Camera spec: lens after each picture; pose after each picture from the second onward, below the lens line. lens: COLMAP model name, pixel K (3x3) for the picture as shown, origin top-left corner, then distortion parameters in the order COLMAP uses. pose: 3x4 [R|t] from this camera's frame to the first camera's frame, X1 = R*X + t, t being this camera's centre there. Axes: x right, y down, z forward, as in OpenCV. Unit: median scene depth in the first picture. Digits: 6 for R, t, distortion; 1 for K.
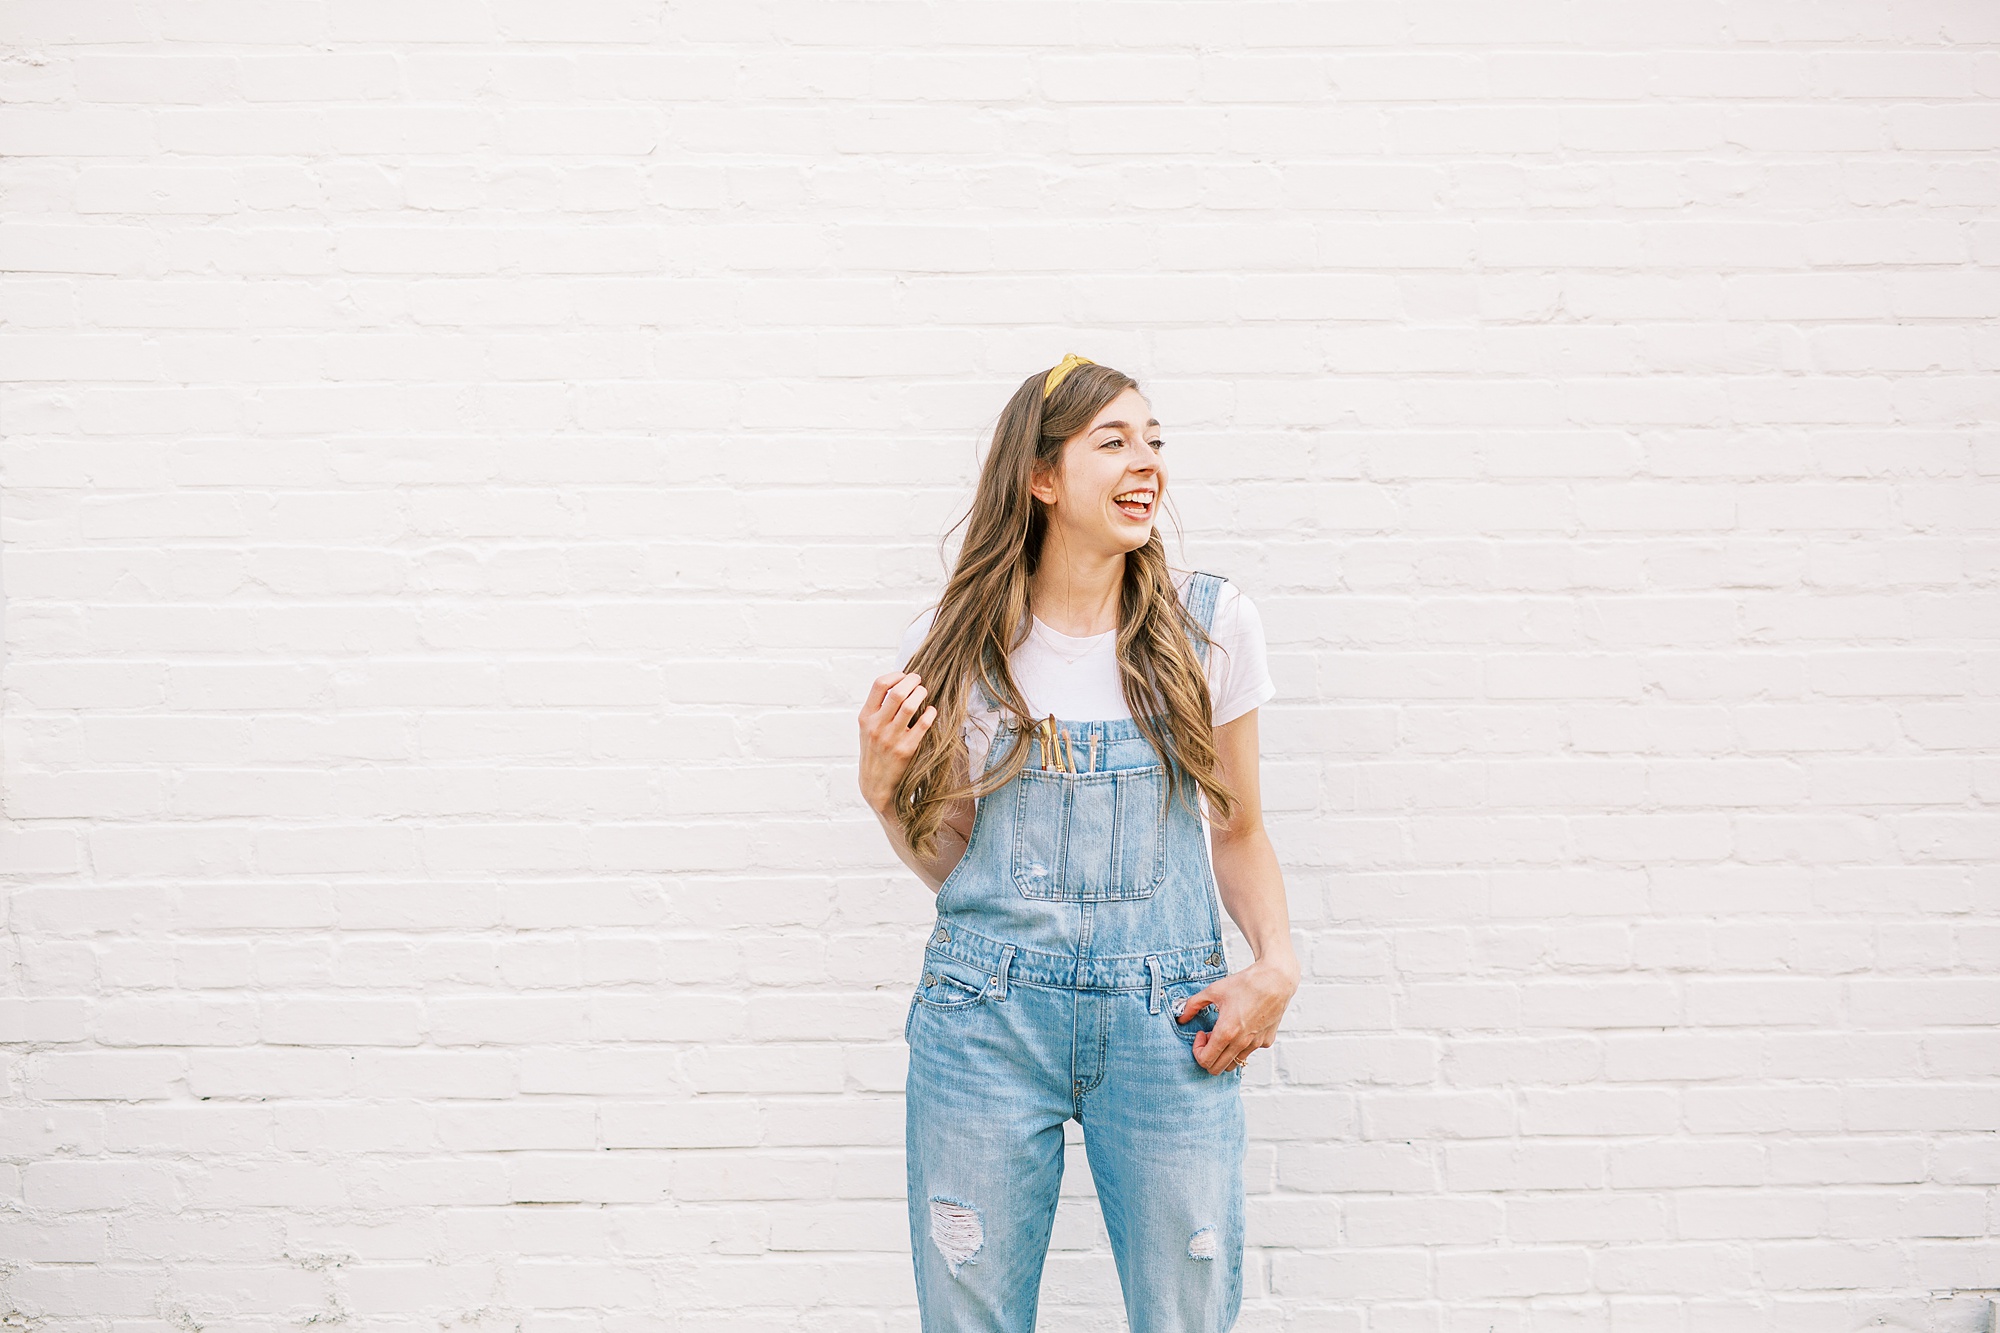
lens RADIAL K [[3149.1, 0, 1105.1], [0, 3149.1, 629.9], [0, 0, 1]] dist [0.008808, 0.000000]
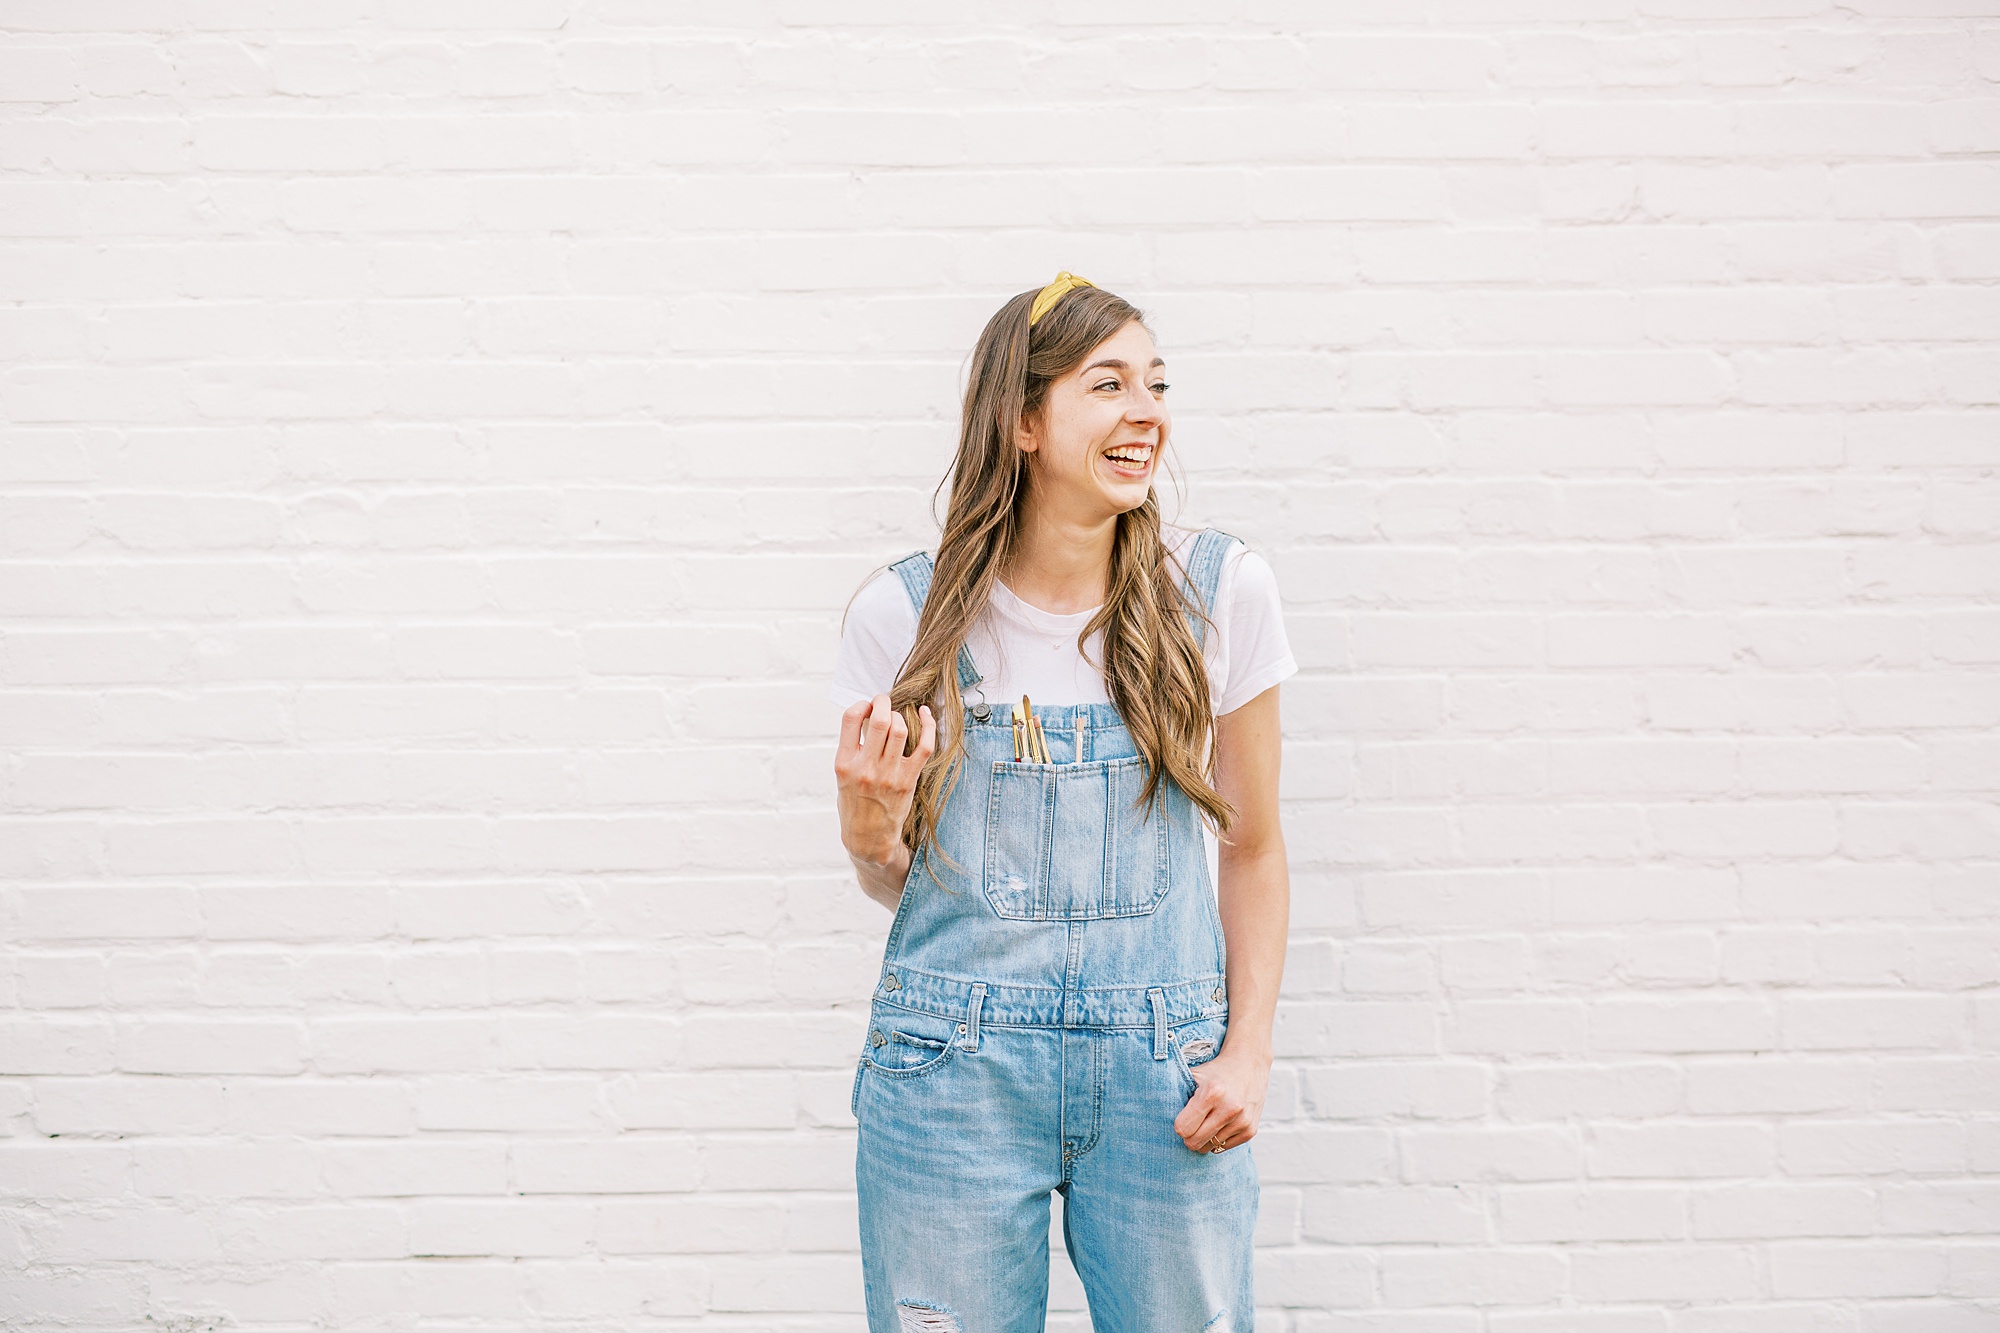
lens RADIAL K [[3149.1, 0, 1047.2], [0, 3149.1, 642.3], [0, 0, 1]] dist [0.008808, 0.000000]
pose [[0.999784, -0.002435, -0.020656, 0.003495], [0.003033, 0.999575, 0.028982, -0.009872], [0.020577, -0.029038, 0.999366, 0.148990]]
